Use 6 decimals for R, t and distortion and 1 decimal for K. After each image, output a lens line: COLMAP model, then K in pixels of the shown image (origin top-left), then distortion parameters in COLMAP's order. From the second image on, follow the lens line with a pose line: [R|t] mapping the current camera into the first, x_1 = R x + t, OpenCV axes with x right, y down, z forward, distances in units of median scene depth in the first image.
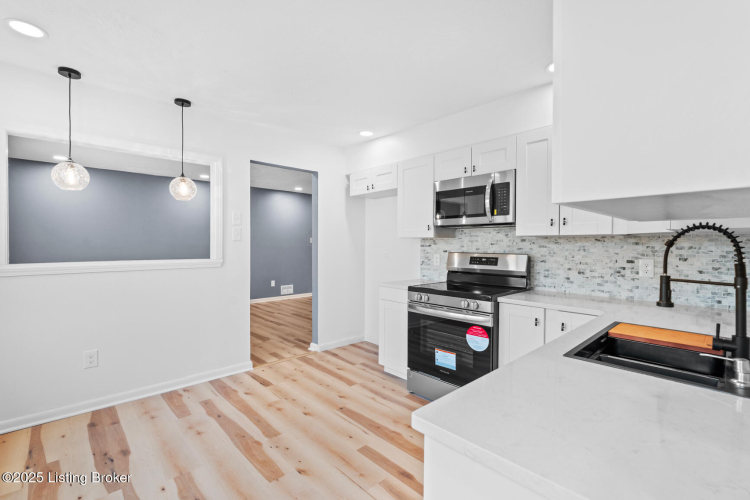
lens RADIAL K [[340.7, 0, 372.4], [0, 340.7, 247.3], [0, 0, 1]] dist [0.001707, 0.000103]
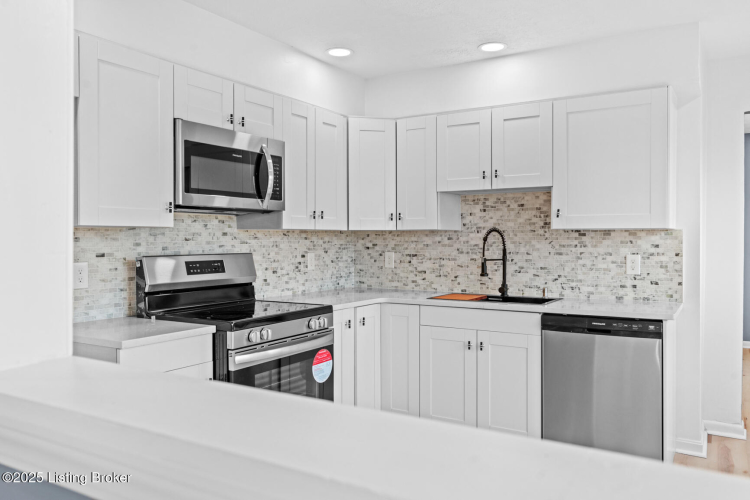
lens RADIAL K [[586.5, 0, 373.7], [0, 586.5, 248.2], [0, 0, 1]] dist [-0.002838, -0.000270]
pose [[-0.263860, -0.021622, 0.964319, -0.926981], [0.007691, 0.999670, 0.024519, -0.021450], [-0.964530, 0.013886, -0.263607, 1.181847]]
